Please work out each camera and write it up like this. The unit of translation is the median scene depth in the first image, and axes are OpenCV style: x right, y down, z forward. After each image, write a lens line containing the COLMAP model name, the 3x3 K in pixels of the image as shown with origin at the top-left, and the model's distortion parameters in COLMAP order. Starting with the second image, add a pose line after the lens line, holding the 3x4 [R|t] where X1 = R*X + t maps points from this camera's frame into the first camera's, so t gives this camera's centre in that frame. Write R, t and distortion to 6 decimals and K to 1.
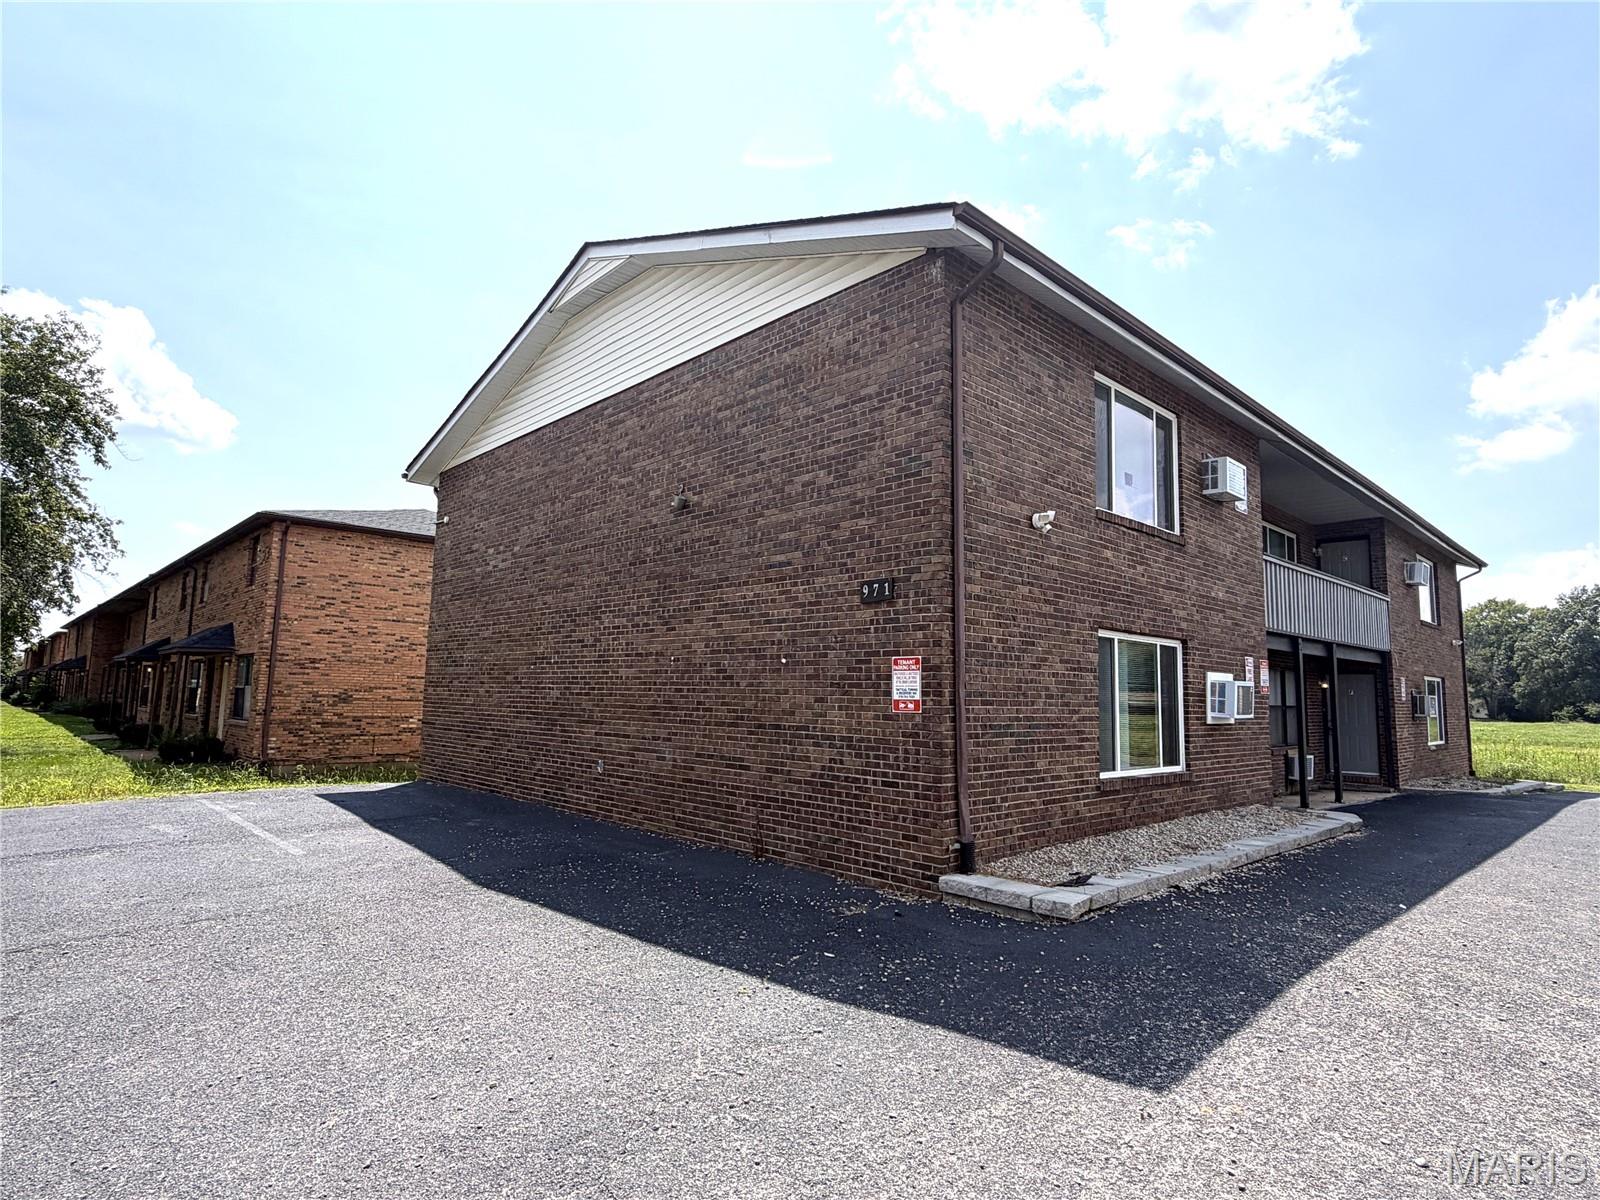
lens RADIAL K [[858.5, 0, 800.0], [0, 858.5, 600.0], [0, 0, 1]] dist [-0.002772, -0.000783]
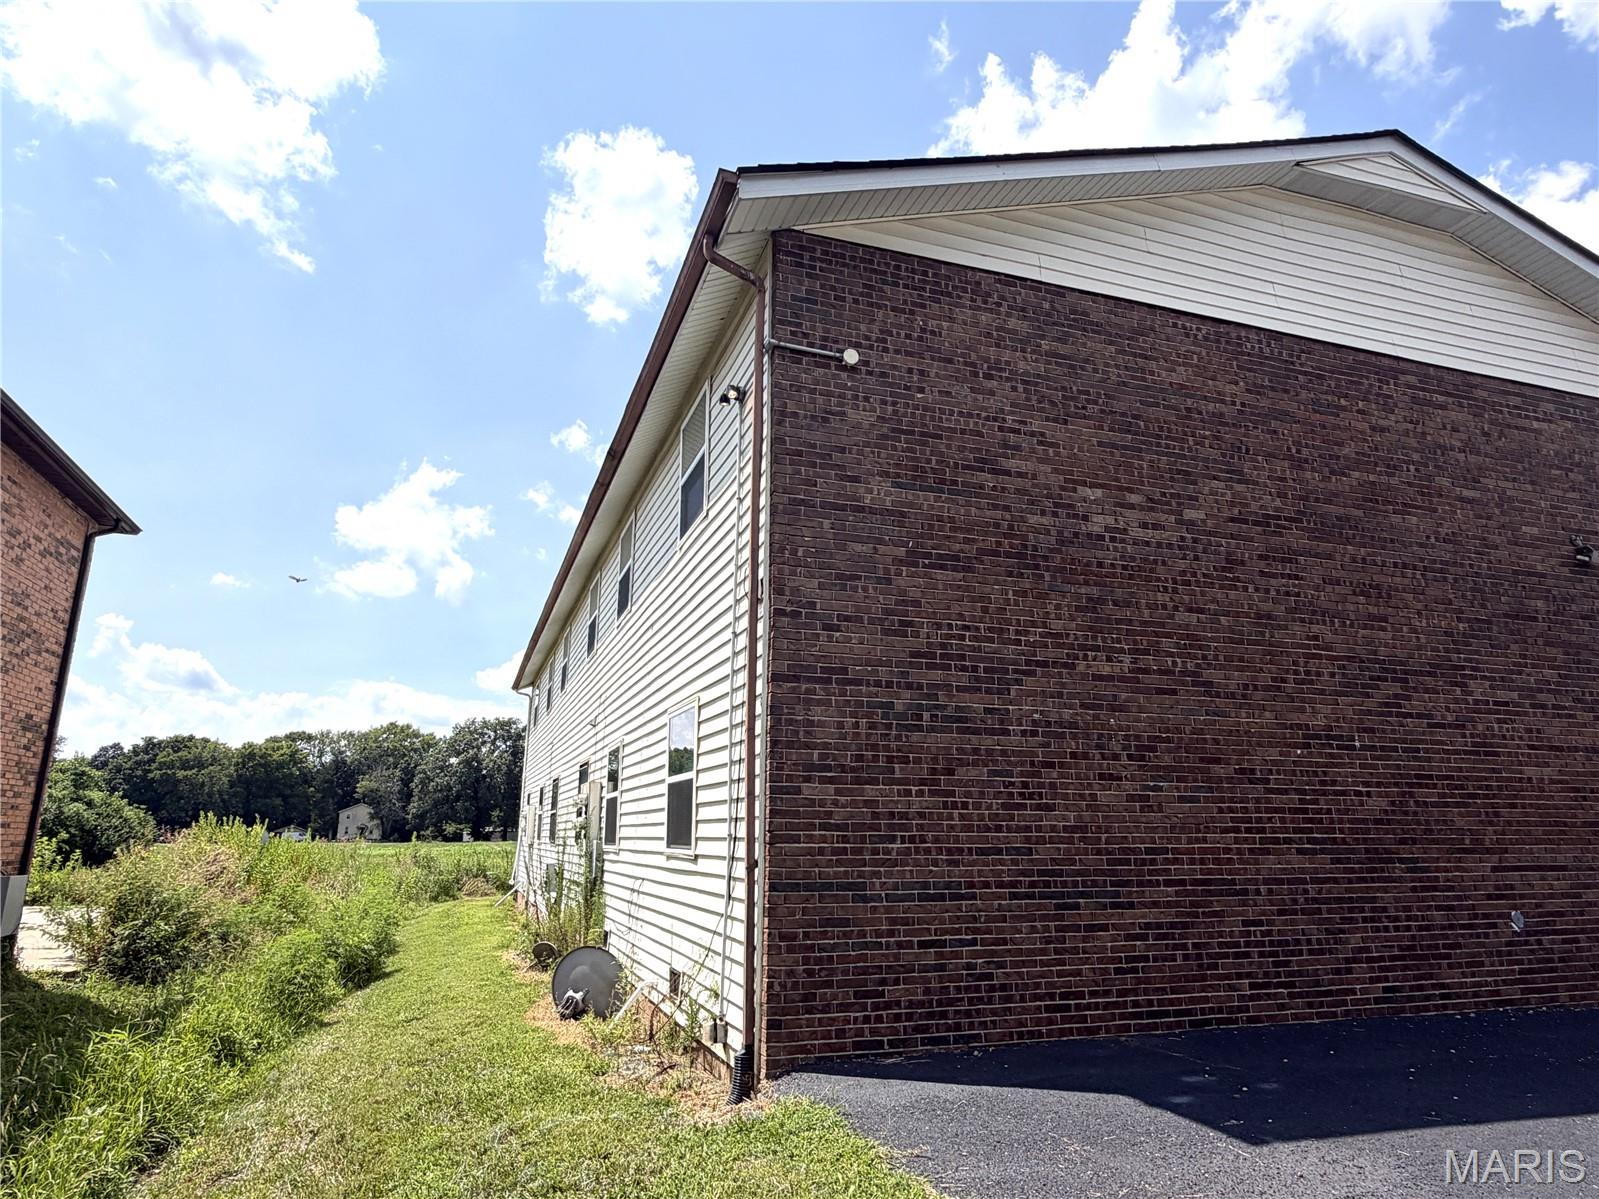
lens RADIAL K [[961.4, 0, 799.5], [0, 961.4, 599.5], [0, 0, 1]] dist [0.001617, 0.000695]
pose [[0.417408, 0.198038, 0.886877, -1.104378], [-0.097888, 0.980084, -0.172780, 0.133129], [-0.903431, -0.014695, 0.428481, 1.152221]]
